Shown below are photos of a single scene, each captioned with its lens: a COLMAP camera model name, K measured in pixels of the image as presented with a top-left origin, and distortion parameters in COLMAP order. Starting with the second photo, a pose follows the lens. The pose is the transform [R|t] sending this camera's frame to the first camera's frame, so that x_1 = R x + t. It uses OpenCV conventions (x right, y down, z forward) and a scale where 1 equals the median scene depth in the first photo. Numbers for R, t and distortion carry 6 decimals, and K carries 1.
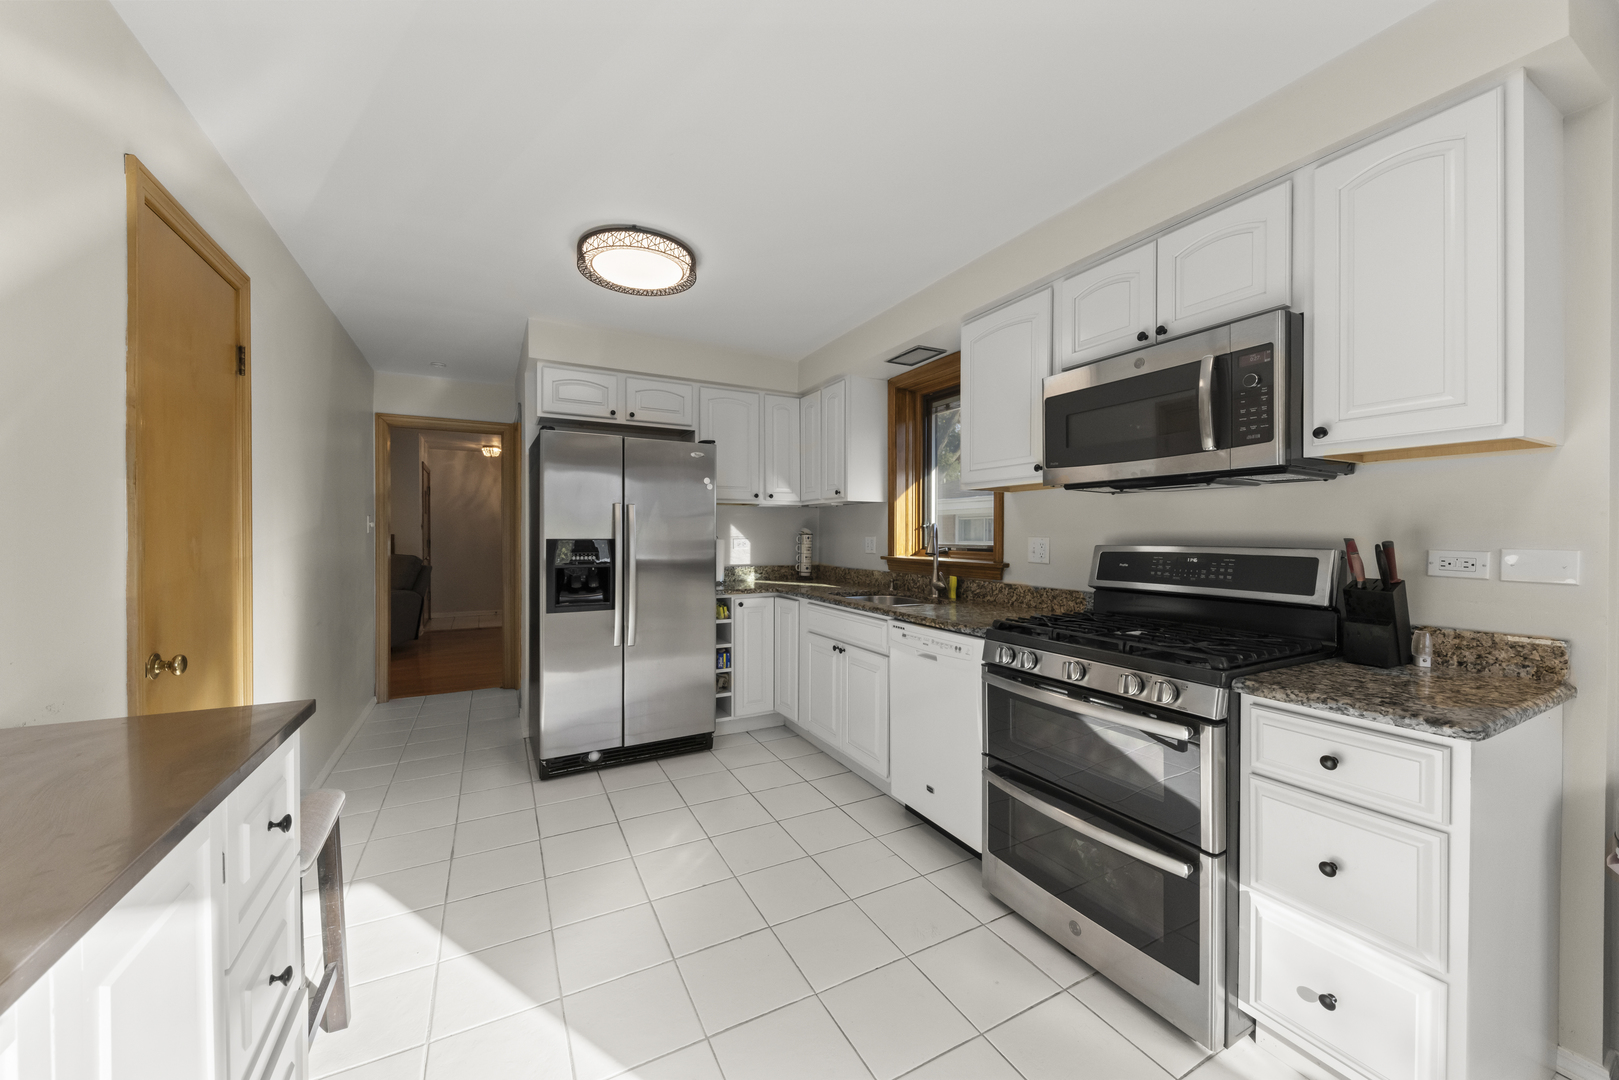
lens RADIAL K [[594.3, 0, 813.0], [0, 594.3, 538.9], [0, 0, 1]] dist [-0.000996, -0.000599]
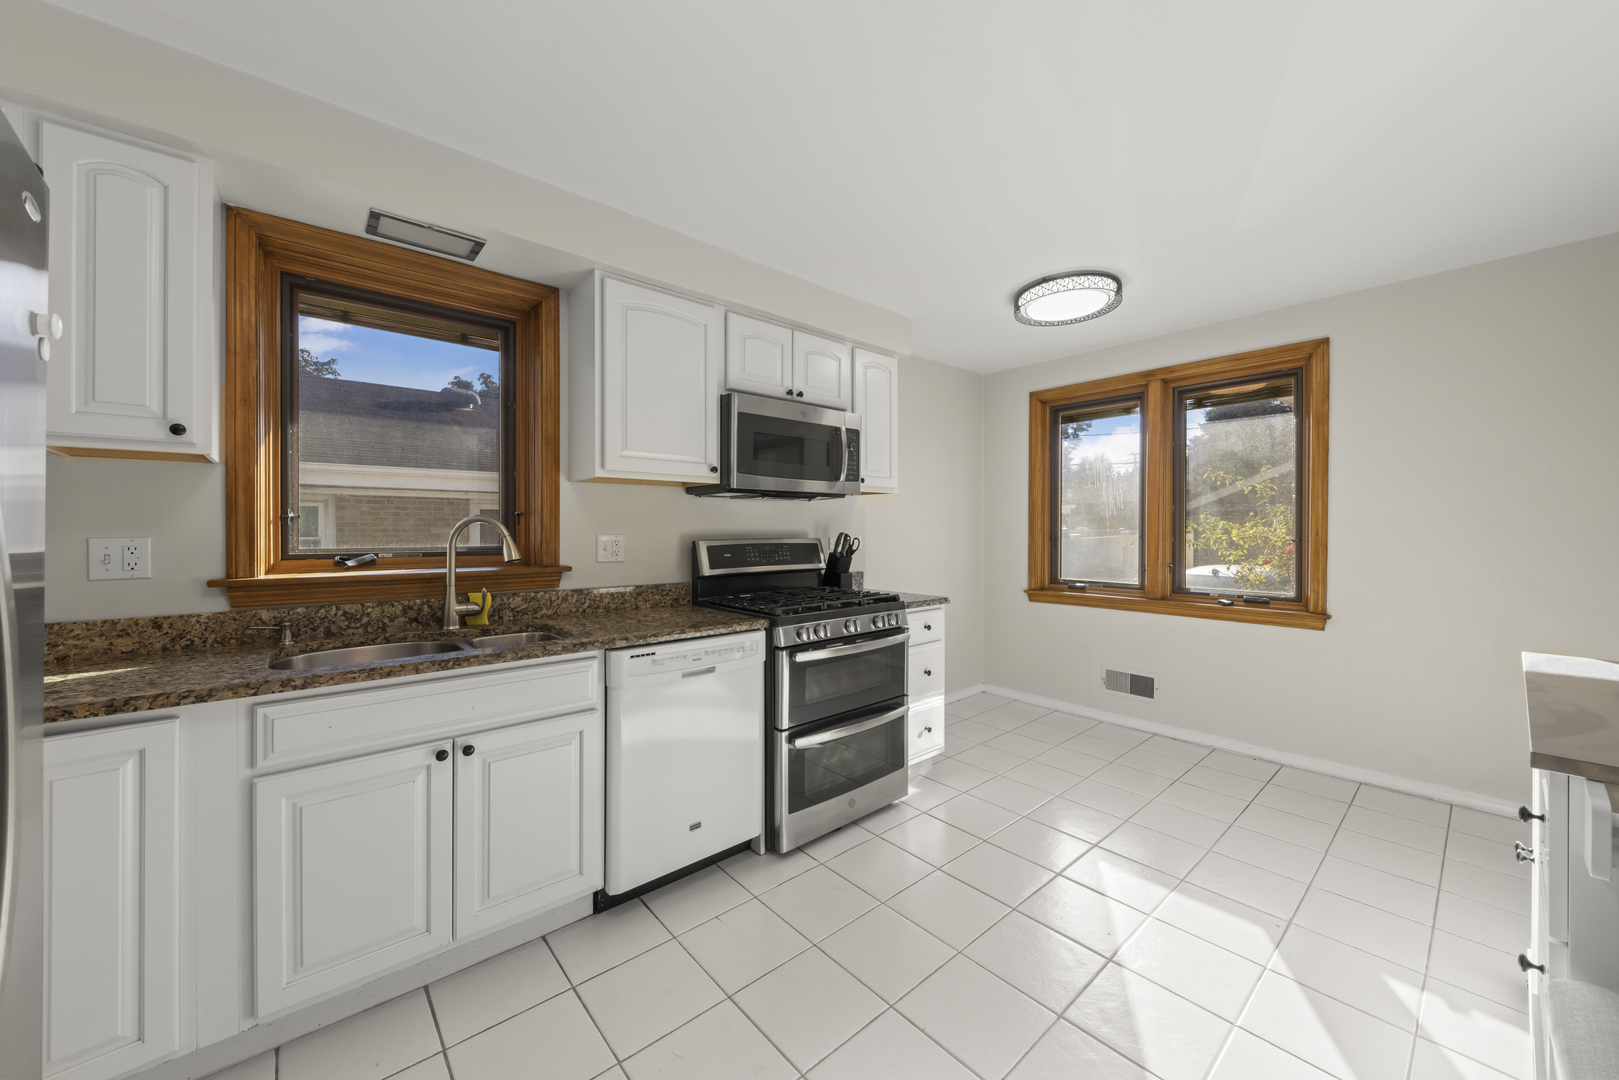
lens RADIAL K [[594.3, 0, 811.0], [0, 594.3, 527.8], [0, 0, 1]] dist [-0.000996, -0.000599]
pose [[-0.231598, -0.000229, 0.972812, -0.627710], [0.007560, 0.999969, 0.002035, -0.012782], [-0.972782, 0.007826, -0.231589, 0.948965]]
